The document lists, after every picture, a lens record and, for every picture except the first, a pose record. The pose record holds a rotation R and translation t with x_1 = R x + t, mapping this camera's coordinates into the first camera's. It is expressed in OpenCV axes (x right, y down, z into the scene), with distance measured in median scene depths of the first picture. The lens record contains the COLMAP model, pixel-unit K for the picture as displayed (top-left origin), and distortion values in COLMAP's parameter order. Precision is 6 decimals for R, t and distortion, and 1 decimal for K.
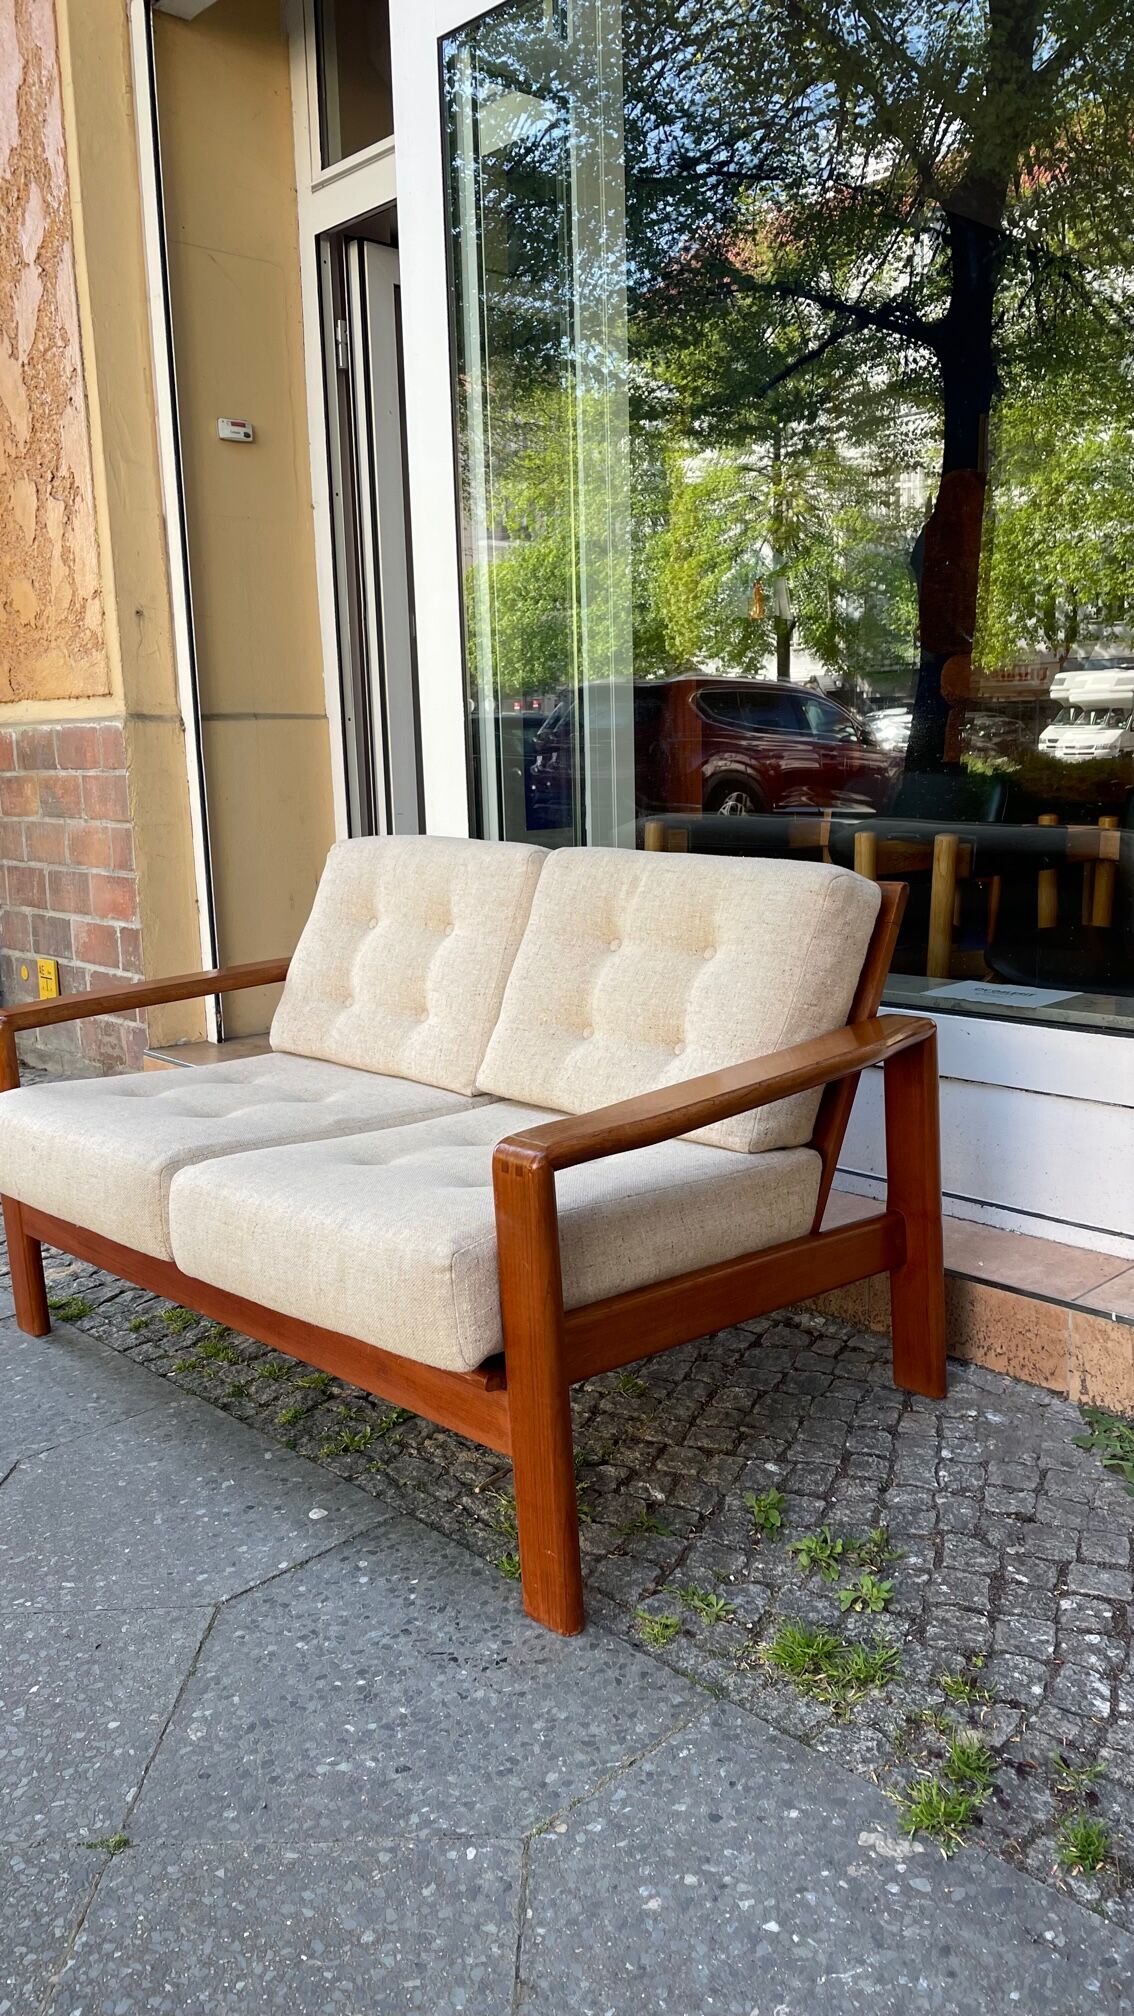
lens RADIAL K [[1553.6, 0, 567.0], [0, 1553.6, 1008.0], [0, 0, 1]] dist [0.090630, -0.106359]
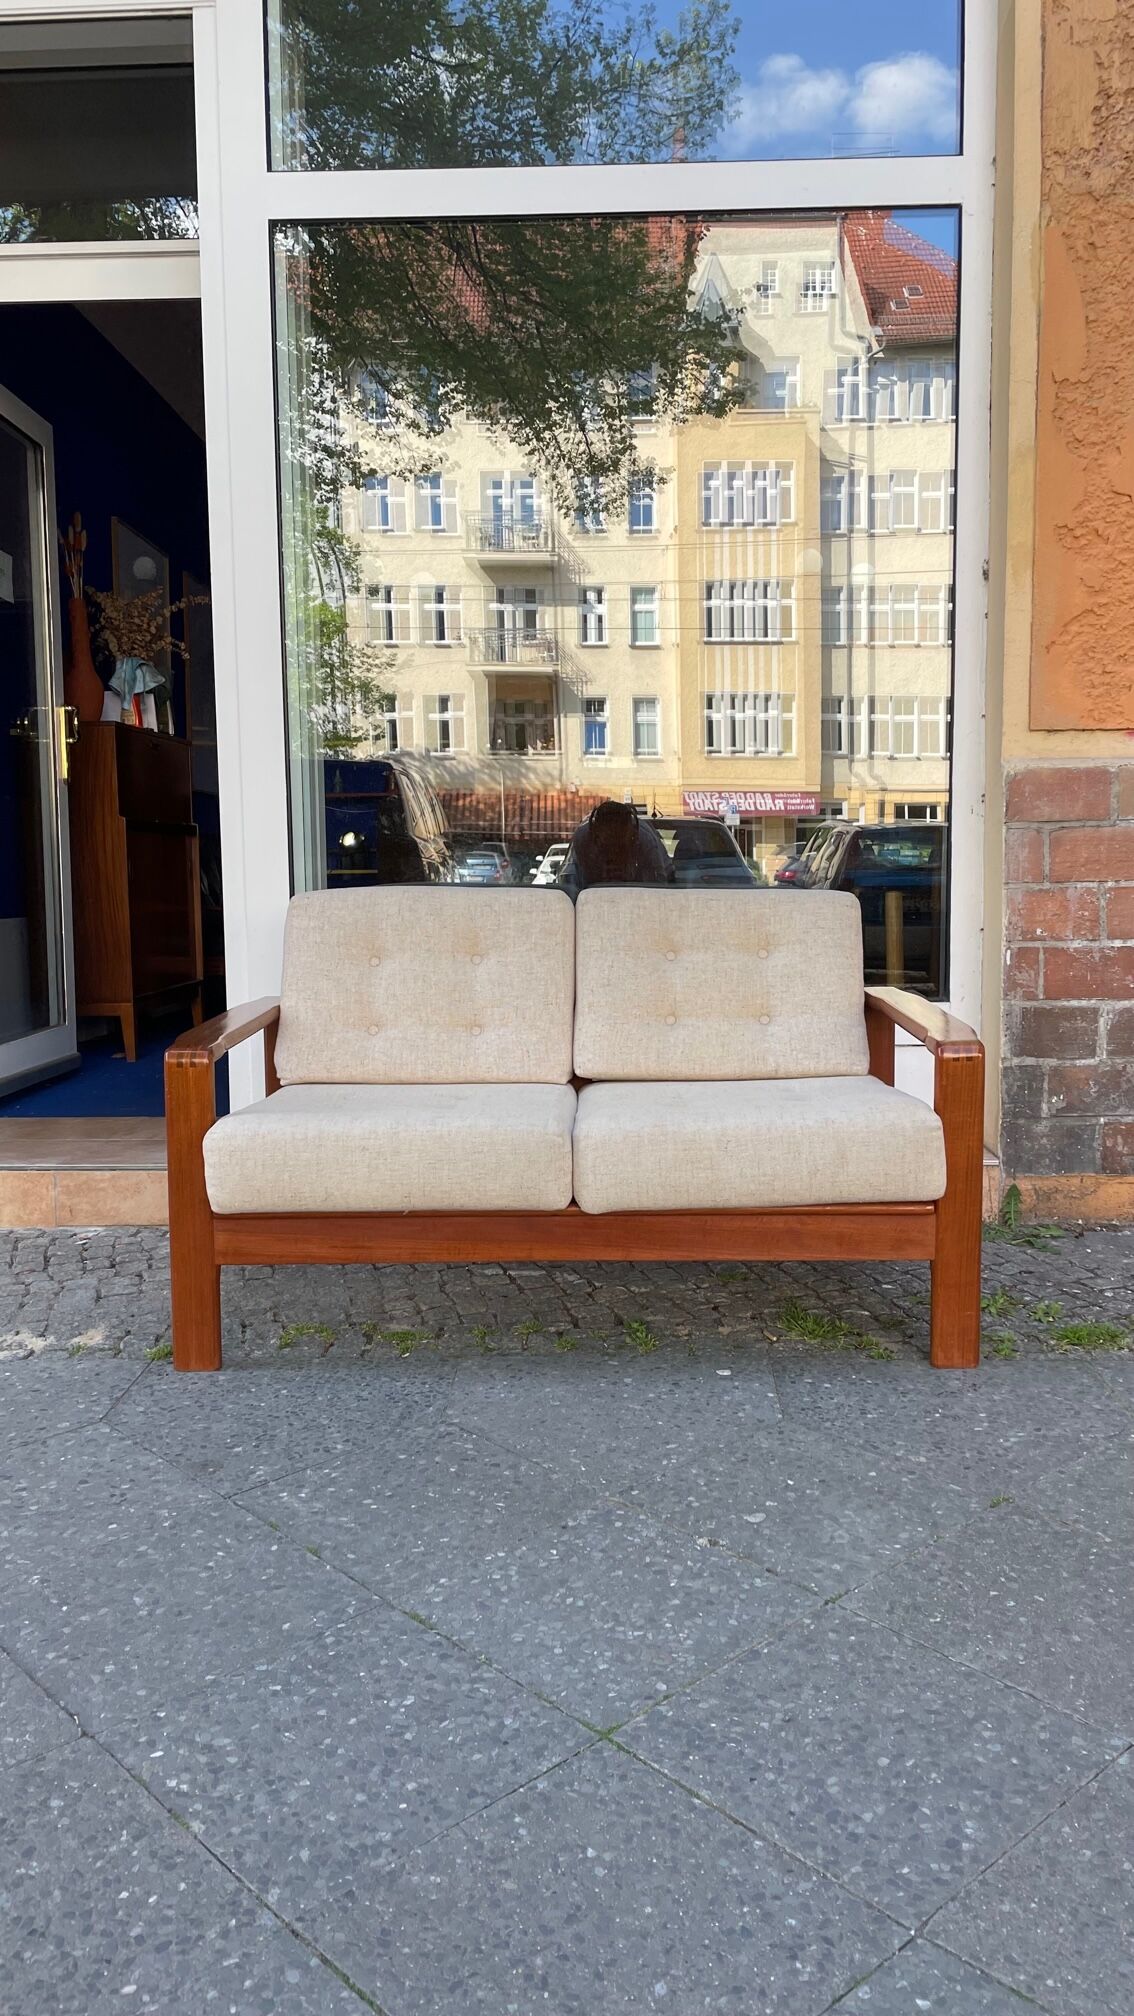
lens RADIAL K [[1547.5, 0, 572.9], [0, 1547.5, 975.1], [0, 0, 1]] dist [0.081464, -0.102369]
pose [[0.706542, -0.033656, 0.706870, -1.336698], [0.114373, 0.991167, -0.067128, 0.077472], [-0.698368, 0.128275, 0.704151, 0.153154]]
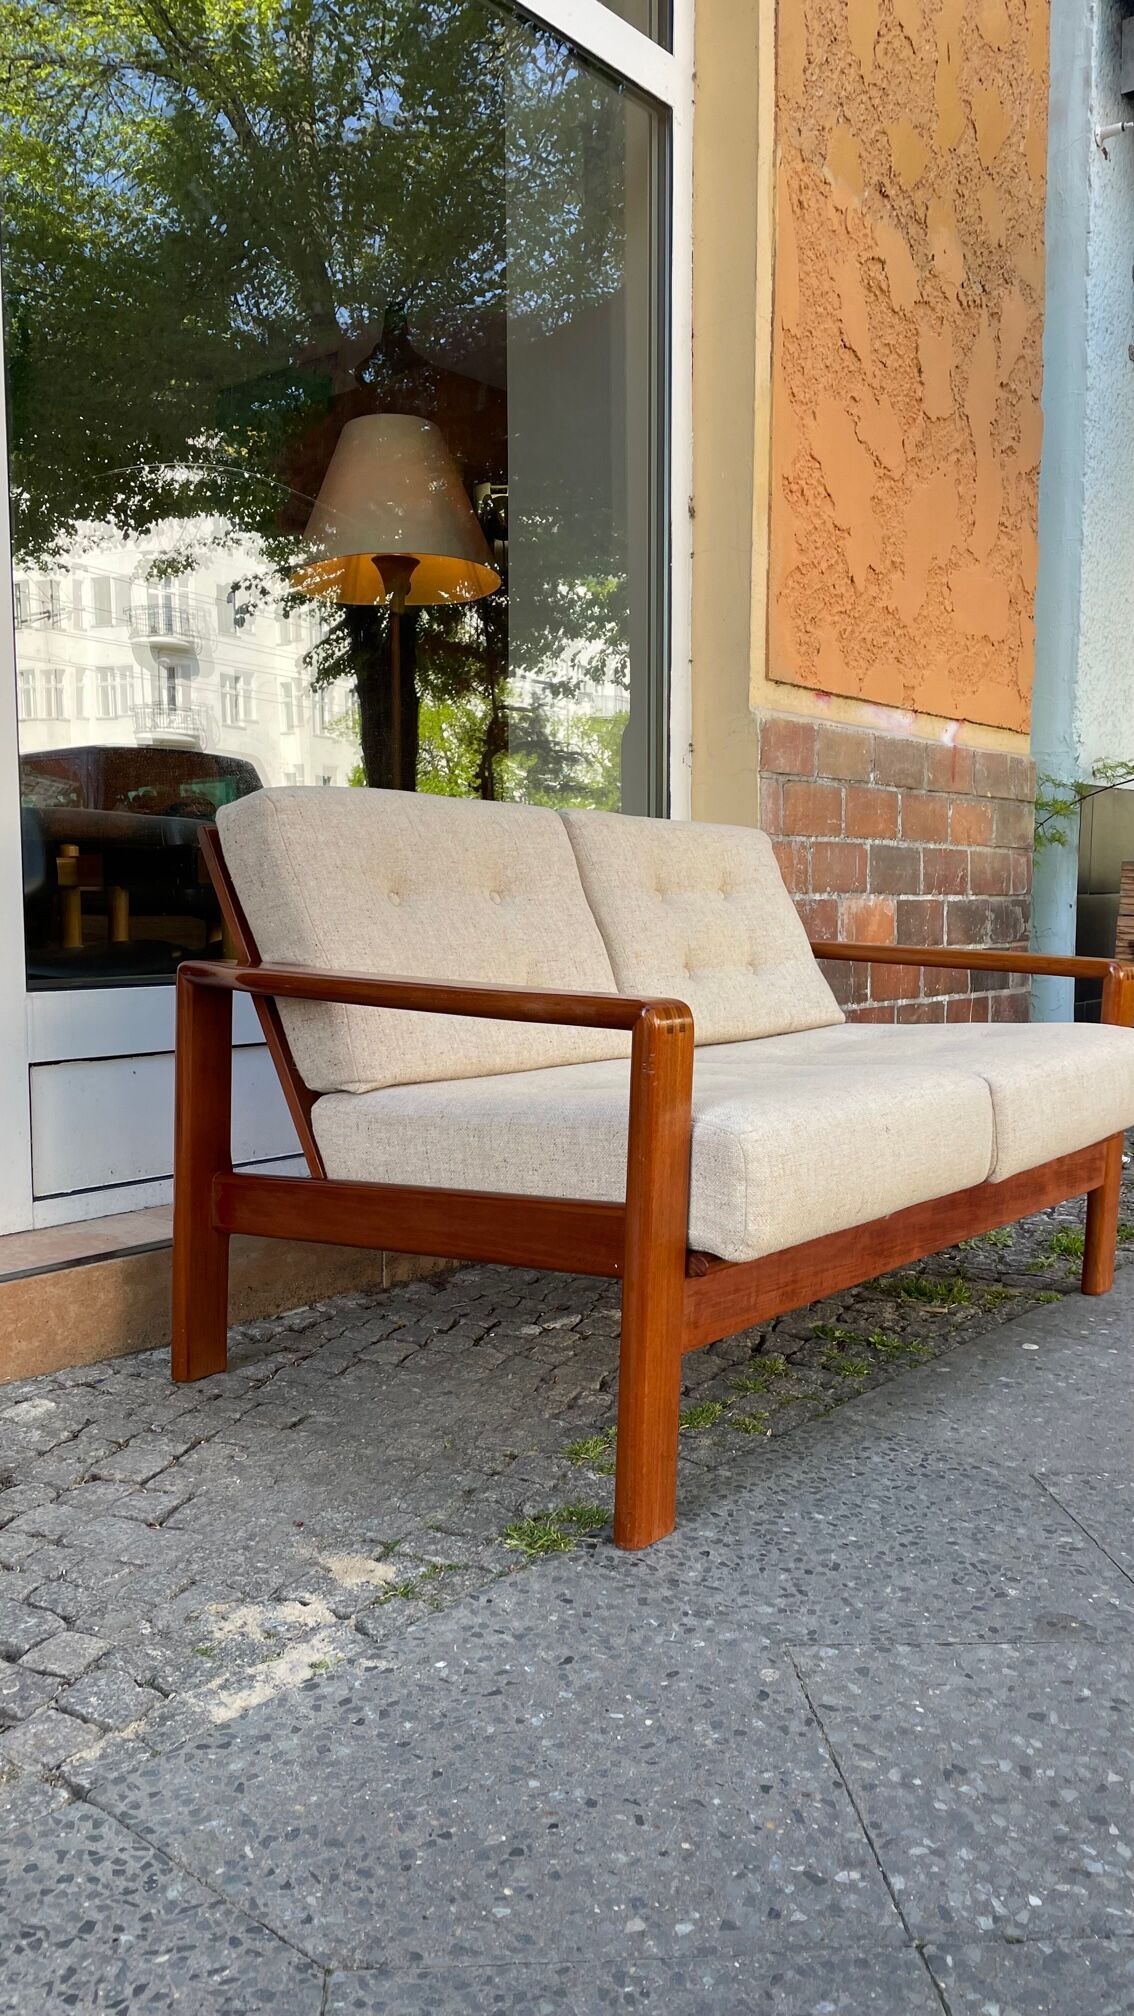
lens RADIAL K [[1526.1, 0, 567.0], [0, 1526.1, 1008.0], [0, 0, 1]] dist [0.082358, -0.108071]
pose [[-0.123444, -0.042931, 0.991422, -1.413199], [0.178436, 0.981820, 0.064733, -0.061060], [-0.976177, 0.184896, -0.113539, 1.635152]]
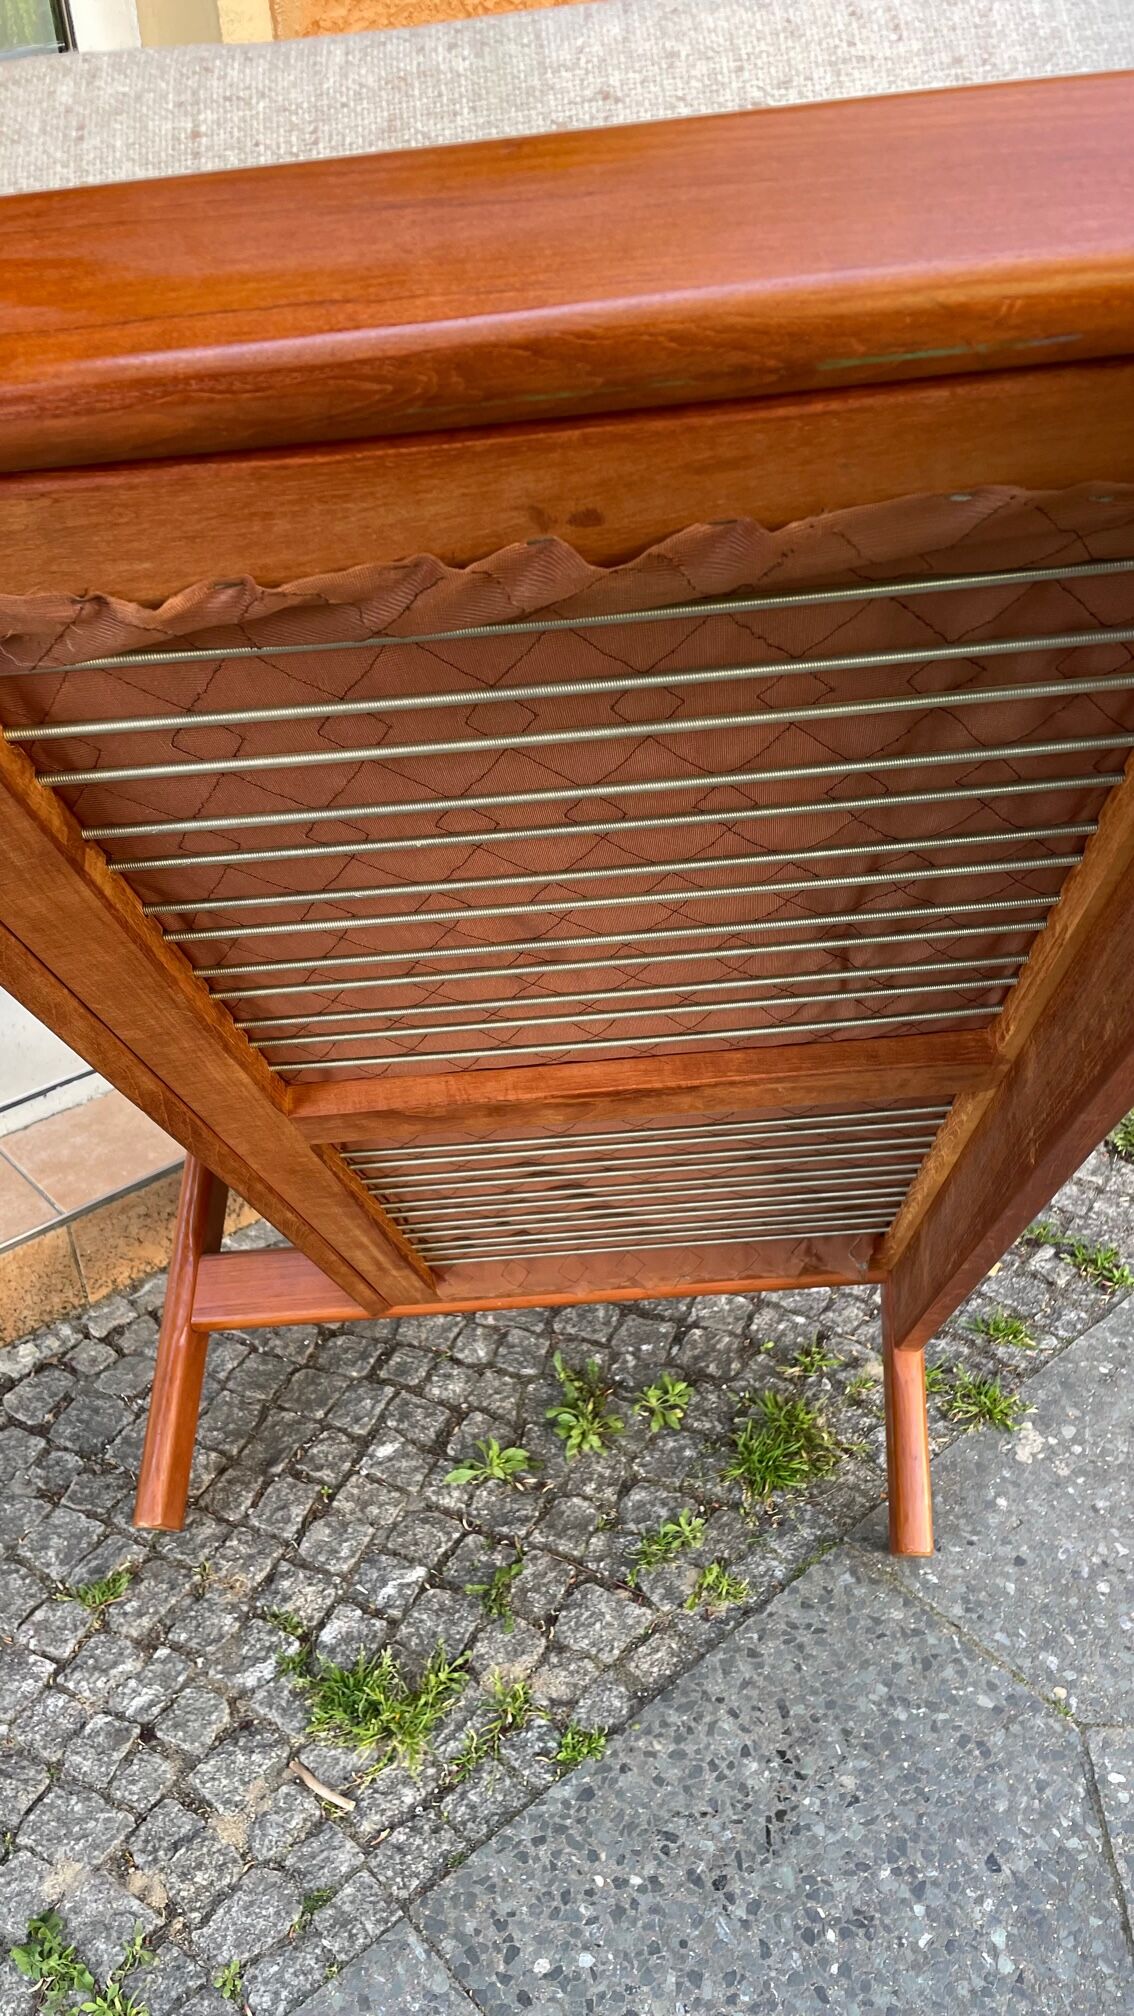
lens RADIAL K [[1547.5, 0, 572.9], [0, 1547.5, 975.1], [0, 0, 1]] dist [0.081464, -0.102369]
pose [[0.026474, -0.459005, 0.888039, -0.561680], [0.217881, 0.869643, 0.443001, -0.306117], [-0.975616, 0.181759, 0.123031, 0.911242]]
